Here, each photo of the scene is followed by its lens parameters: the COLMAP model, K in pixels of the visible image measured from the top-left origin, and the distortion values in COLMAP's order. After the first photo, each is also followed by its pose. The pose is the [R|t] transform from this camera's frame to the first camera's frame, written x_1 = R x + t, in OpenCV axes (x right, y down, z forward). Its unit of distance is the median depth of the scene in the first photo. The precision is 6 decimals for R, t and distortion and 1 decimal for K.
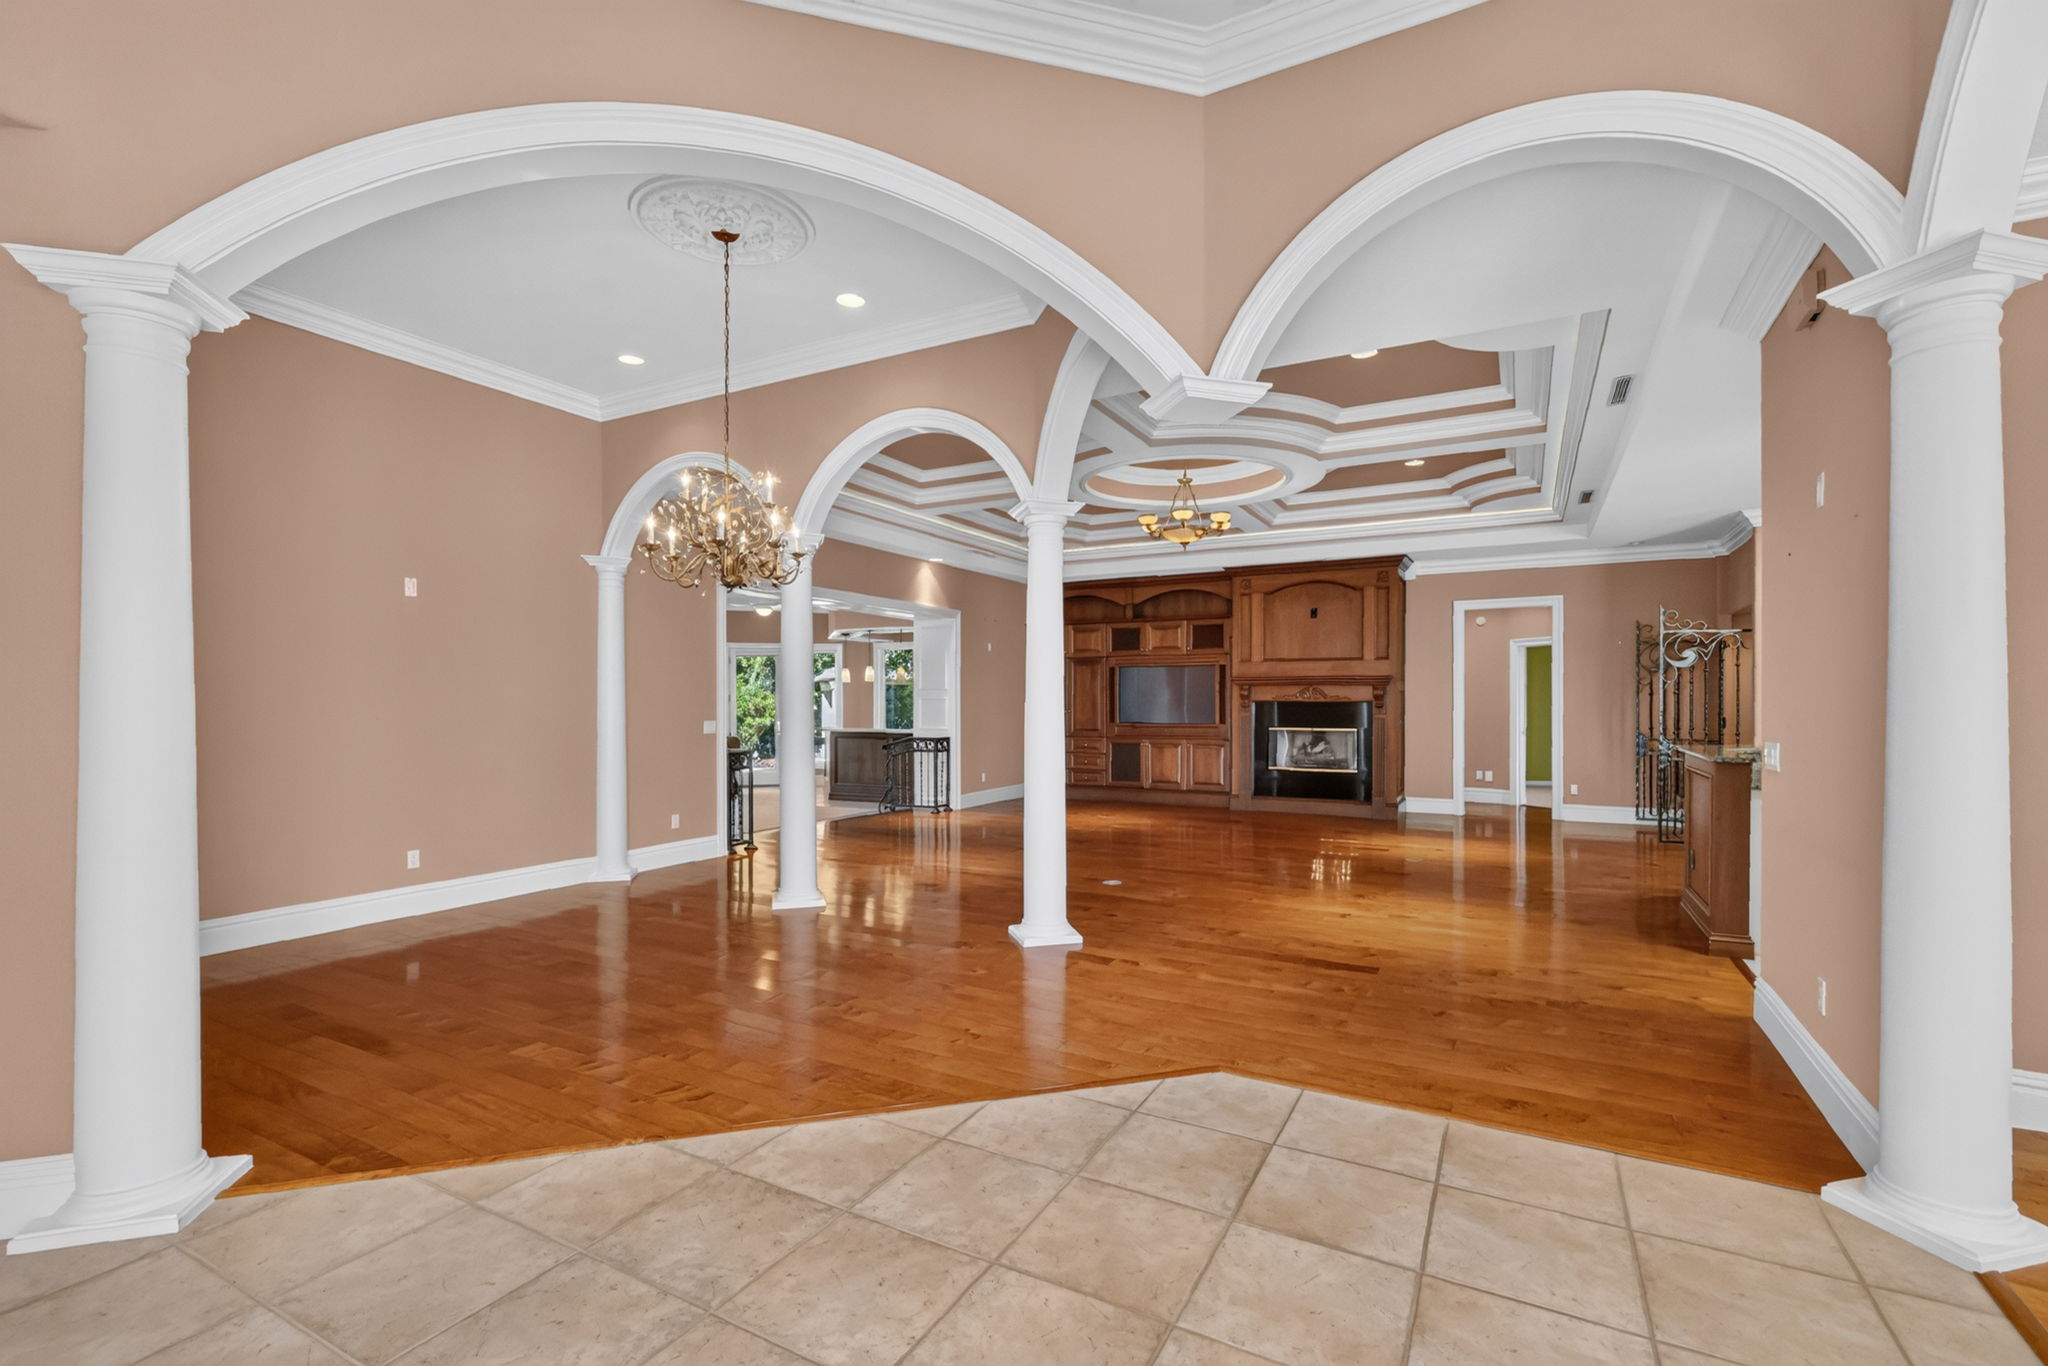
lens RADIAL K [[903.2, 0, 1019.8], [0, 903.2, 701.9], [0, 0, 1]] dist [0.003071, -0.000924]
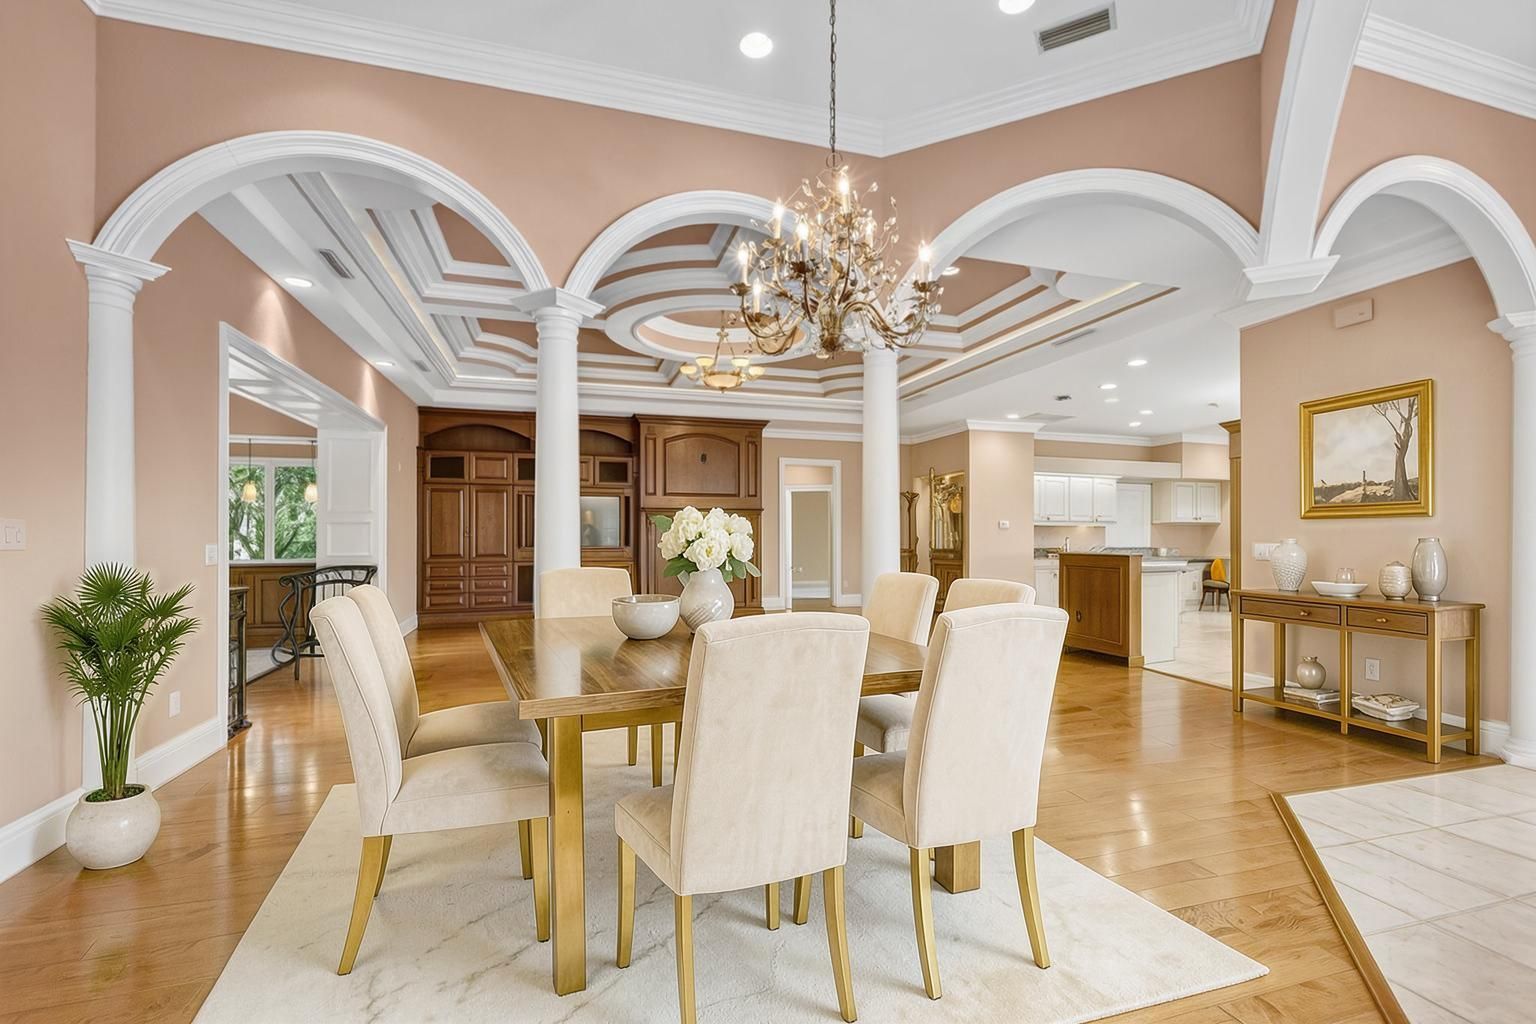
lens RADIAL K [[677.4, 0, 768.0], [0, 677.4, 532.4], [0, 0, 1]] dist [0.003071, -0.000924]
pose [[0.680231, 0.000096, 0.732998, -0.313443], [0.000885, 0.999999, -0.000952, 0.007907], [-0.732997, 0.001296, 0.680230, 0.271216]]
